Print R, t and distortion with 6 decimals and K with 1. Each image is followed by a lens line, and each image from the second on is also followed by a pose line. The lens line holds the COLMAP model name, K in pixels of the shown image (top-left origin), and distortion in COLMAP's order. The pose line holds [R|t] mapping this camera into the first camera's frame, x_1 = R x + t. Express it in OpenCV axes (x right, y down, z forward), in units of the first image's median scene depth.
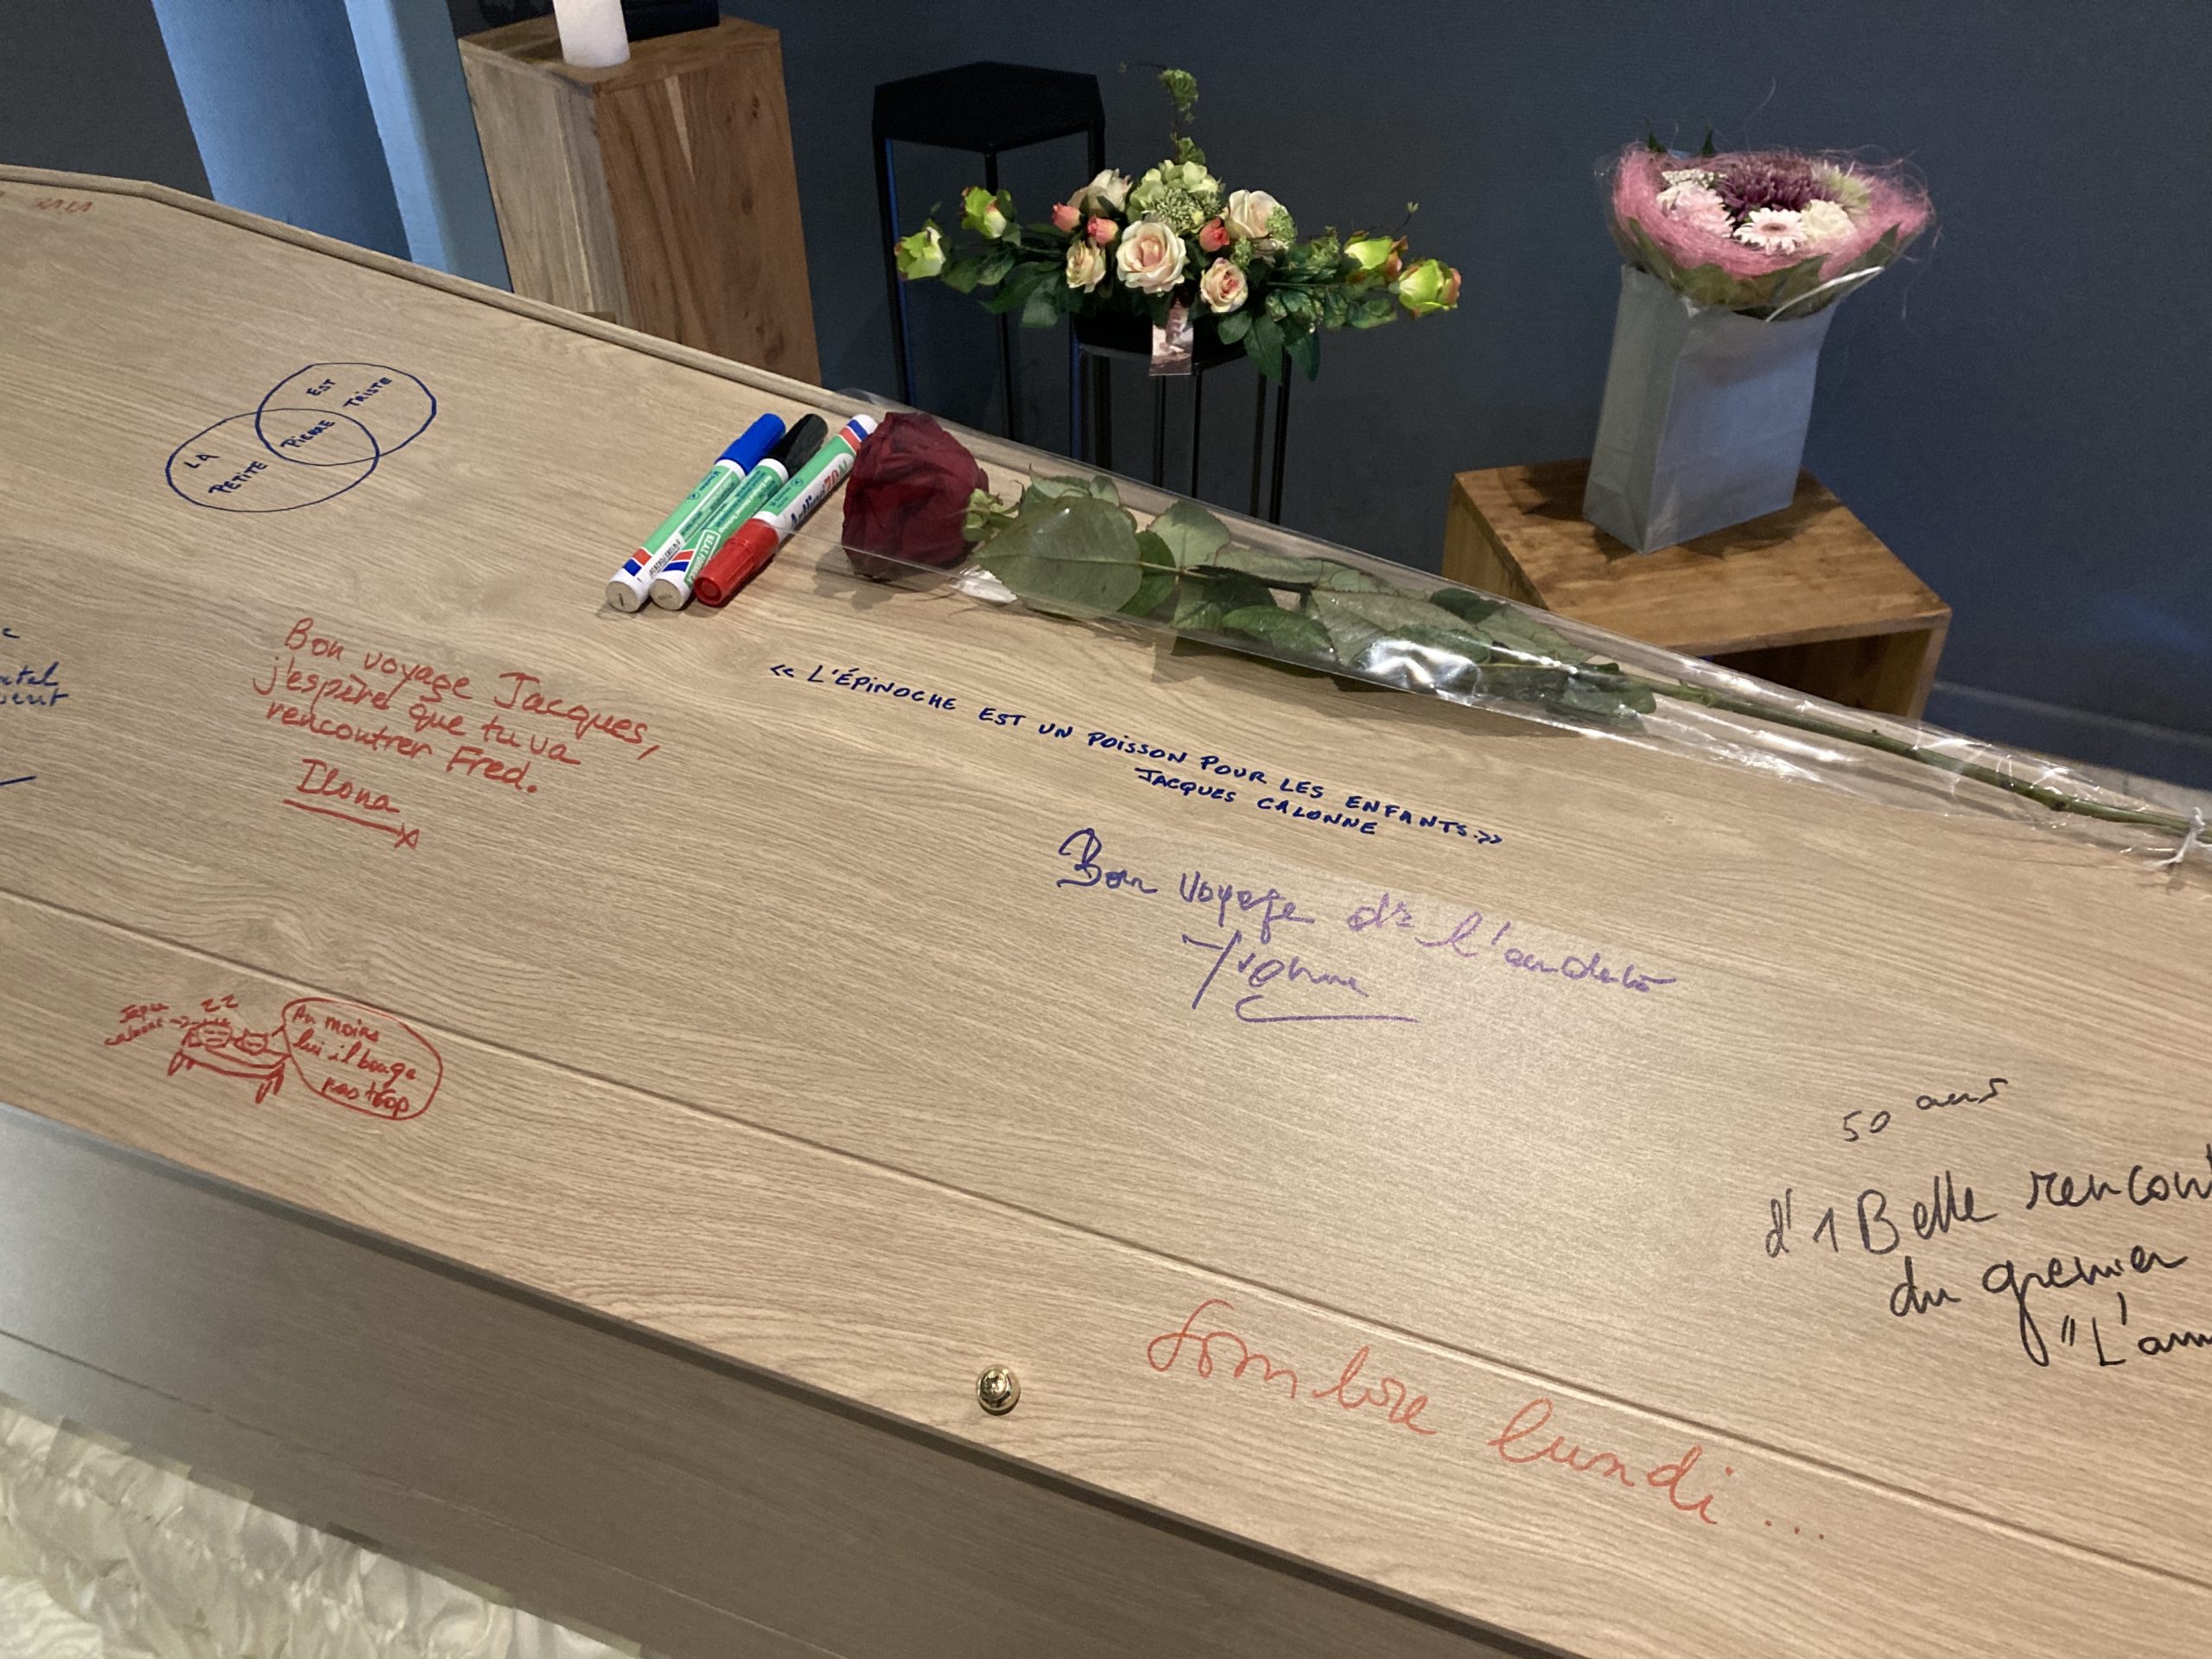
lens RADIAL K [[1752.3, 0, 1106.0], [0, 1752.3, 829.5], [0, 0, 1]] dist [0.042874, -0.049673]
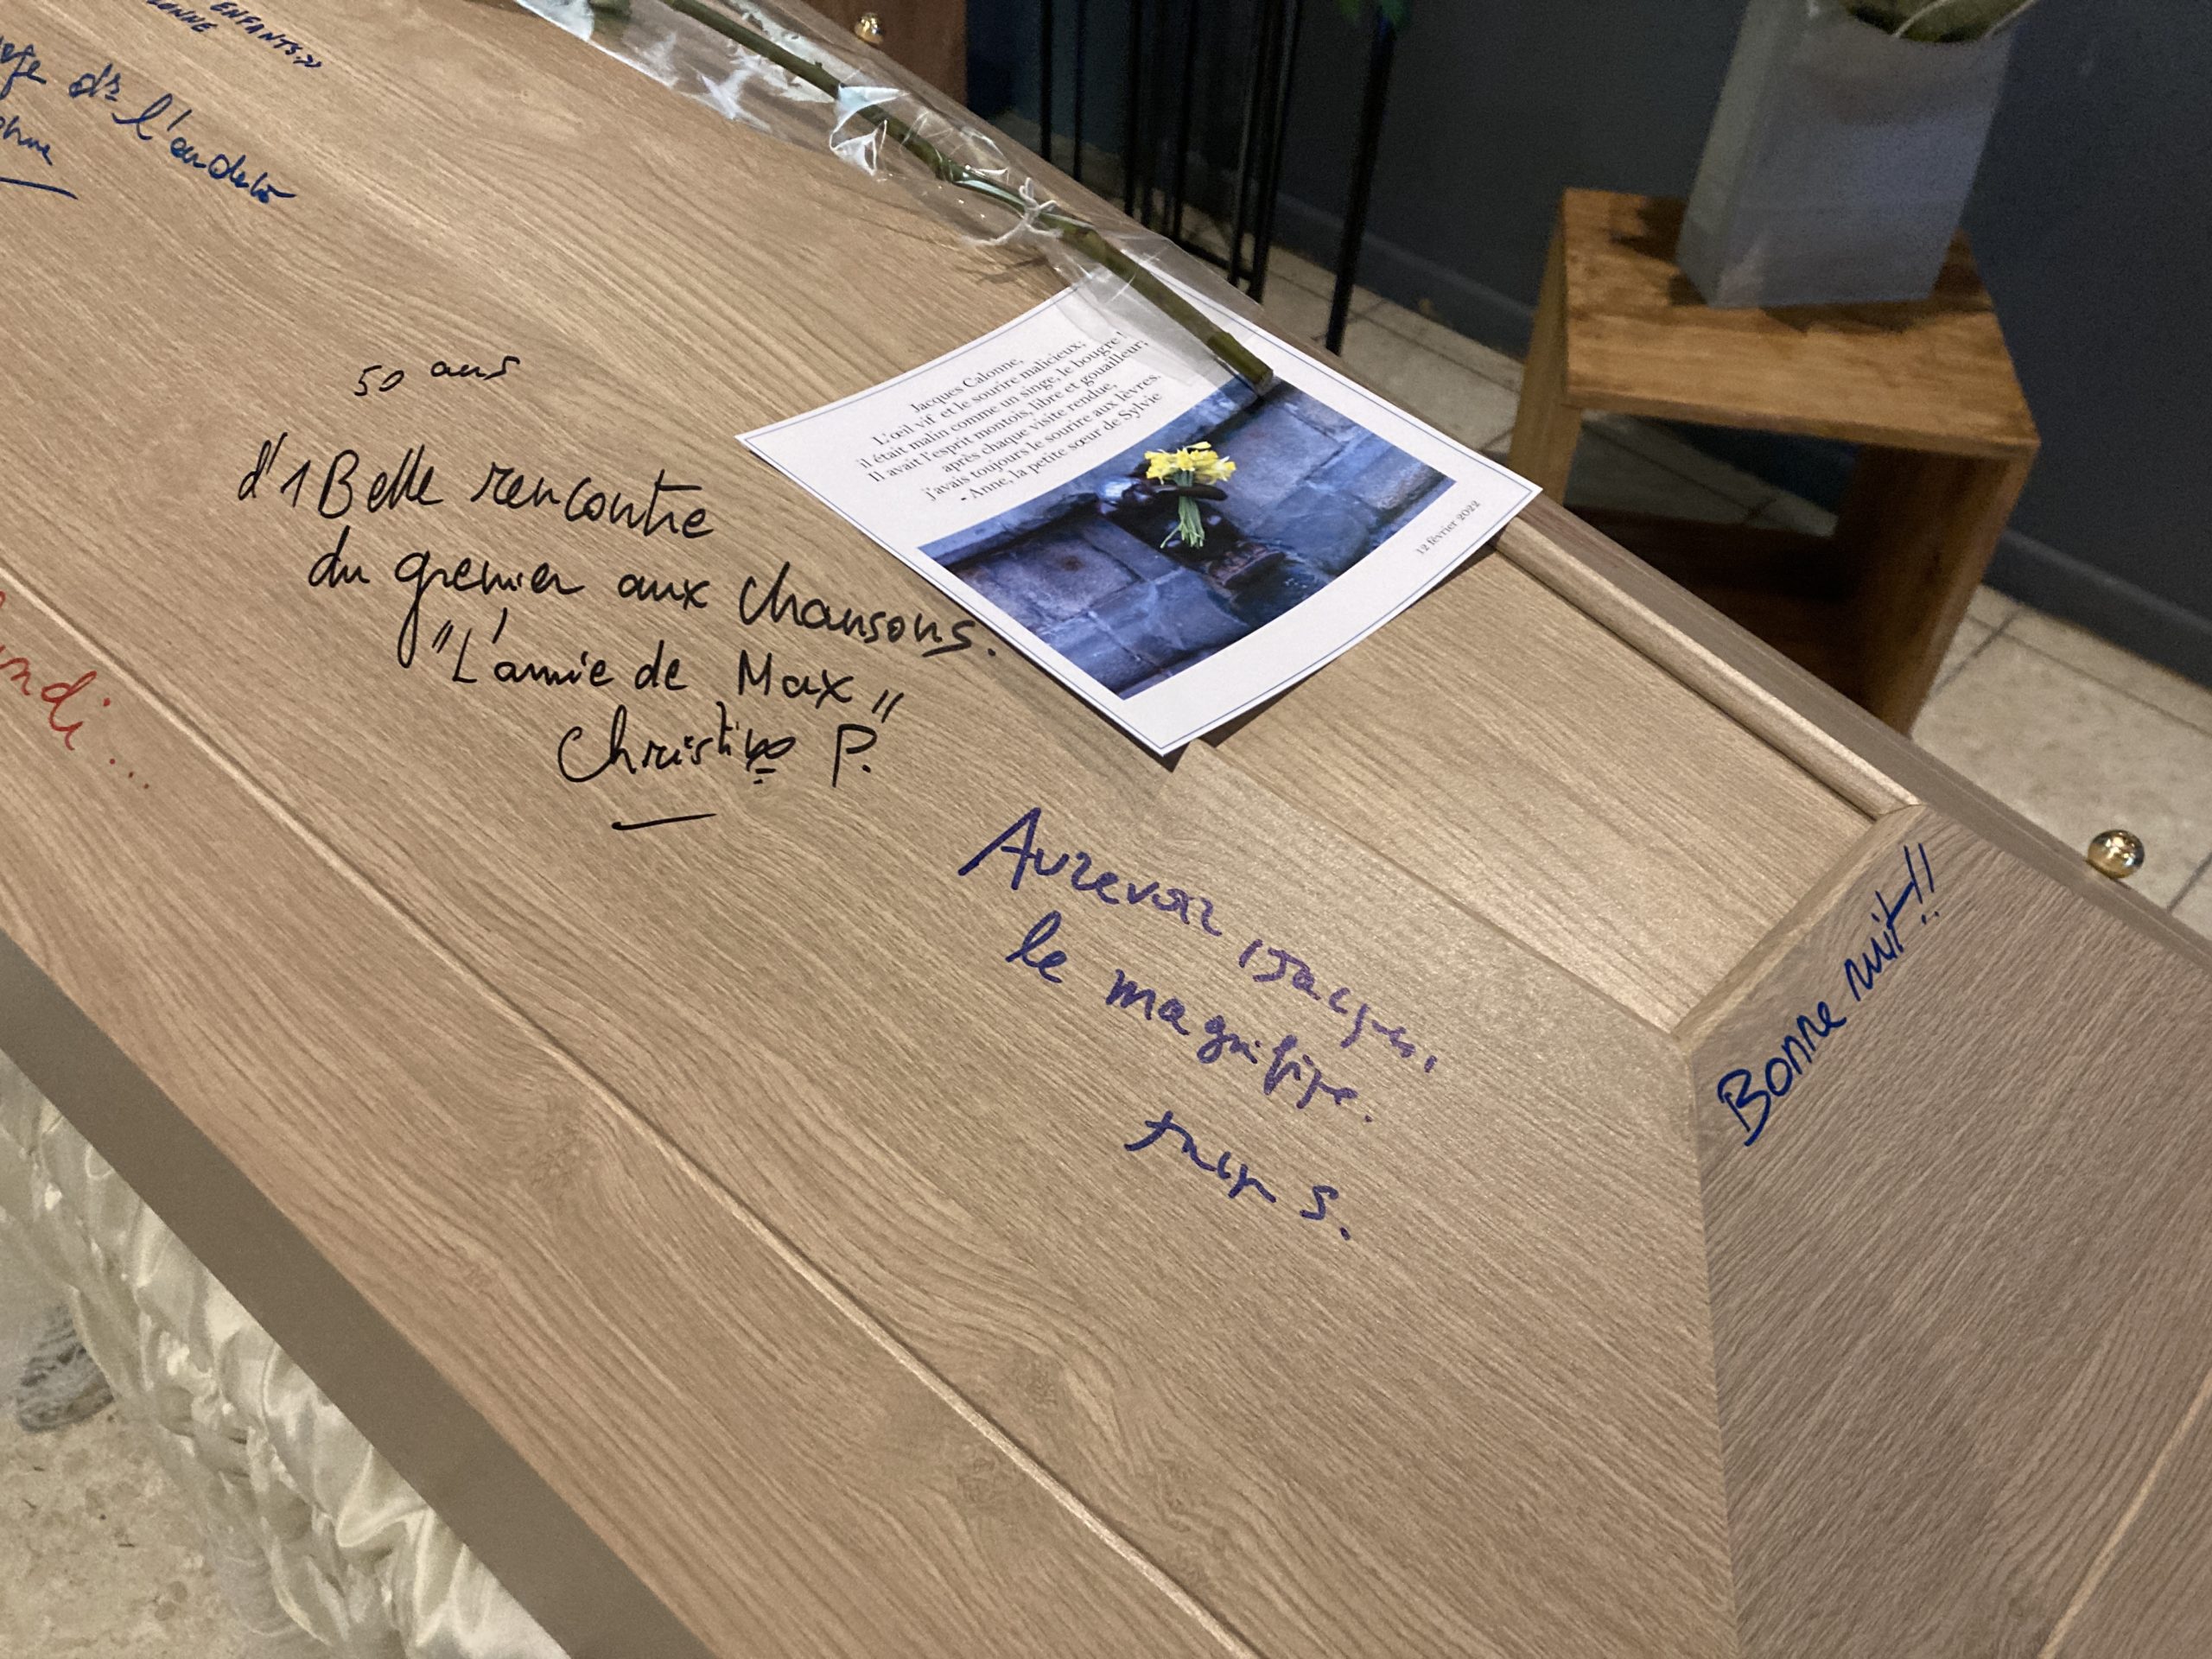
lens RADIAL K [[1752.3, 0, 1106.0], [0, 1752.3, 829.5], [0, 0, 1]] dist [0.042874, -0.049673]
pose [[0.936837, 0.280841, -0.208482, 1.007922], [-0.256262, 0.956801, 0.137338, 0.169301], [0.238046, -0.075237, 0.968335, 0.246061]]
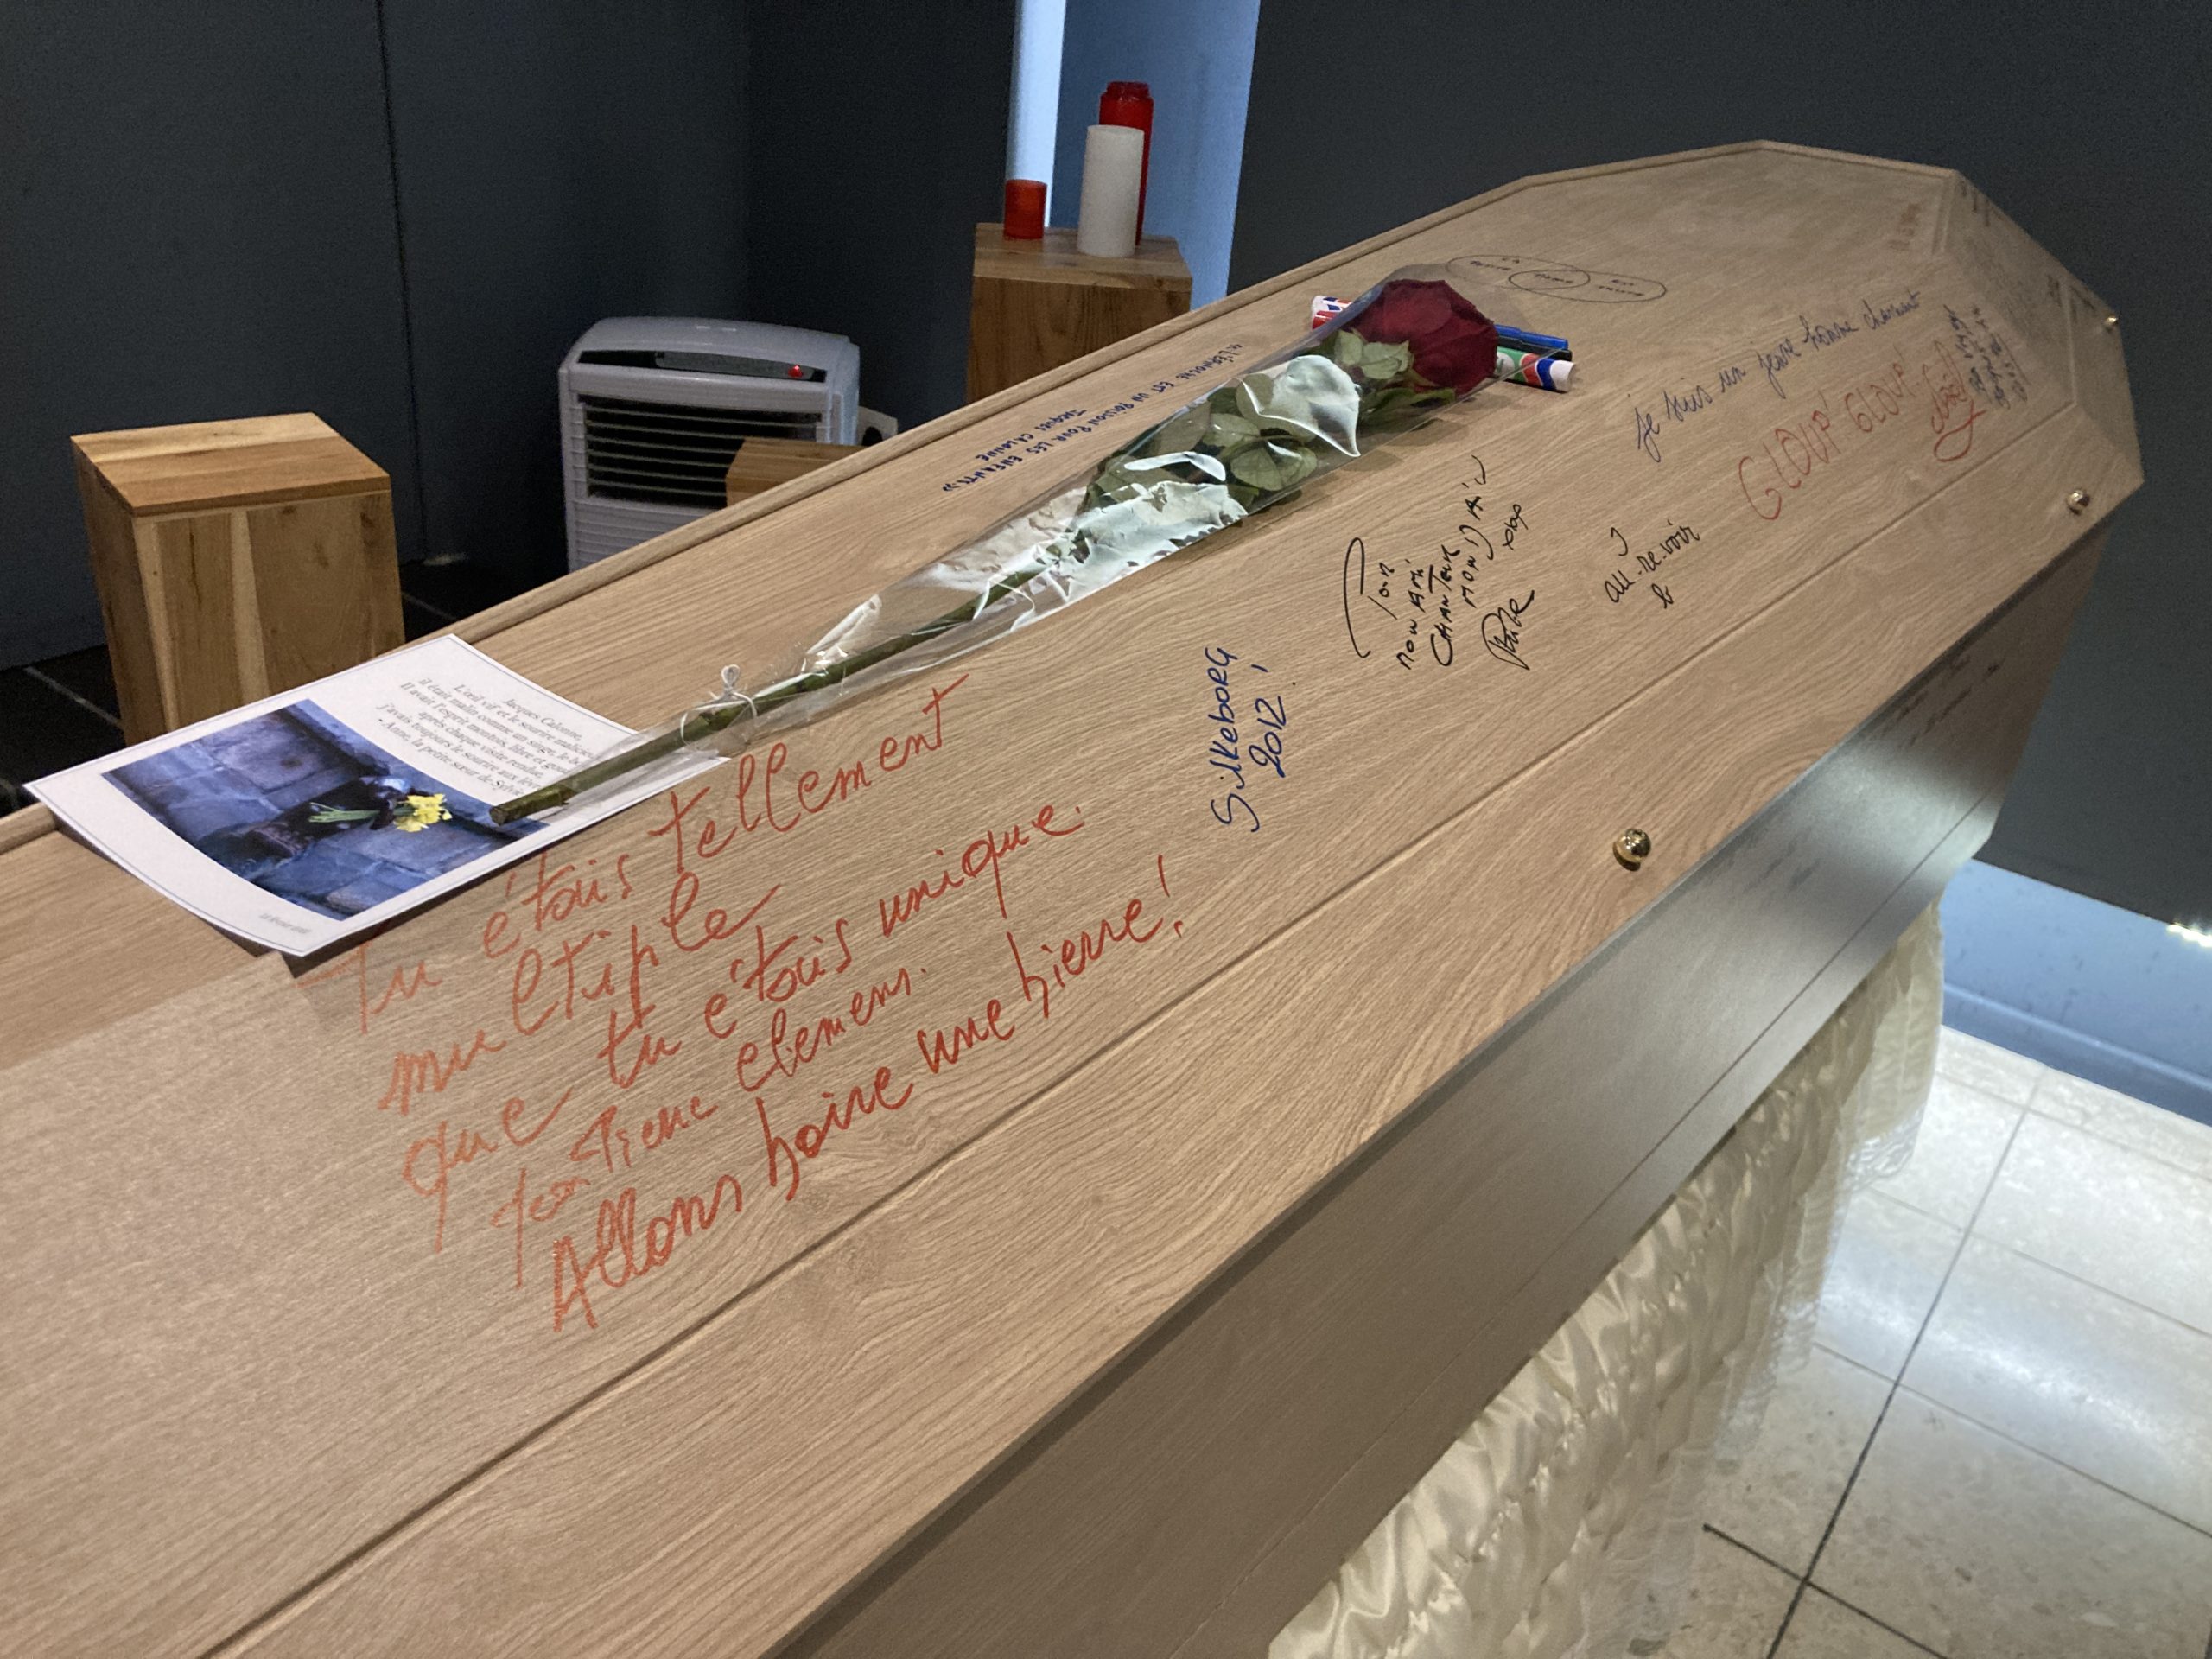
lens RADIAL K [[1752.3, 0, 1106.0], [0, 1752.3, 829.5], [0, 0, 1]] dist [0.042874, -0.049673]
pose [[-0.216755, 0.465295, -0.858206, 1.585787], [-0.672478, 0.566097, 0.476767, -0.607154], [0.707666, 0.680466, 0.190196, 1.154786]]
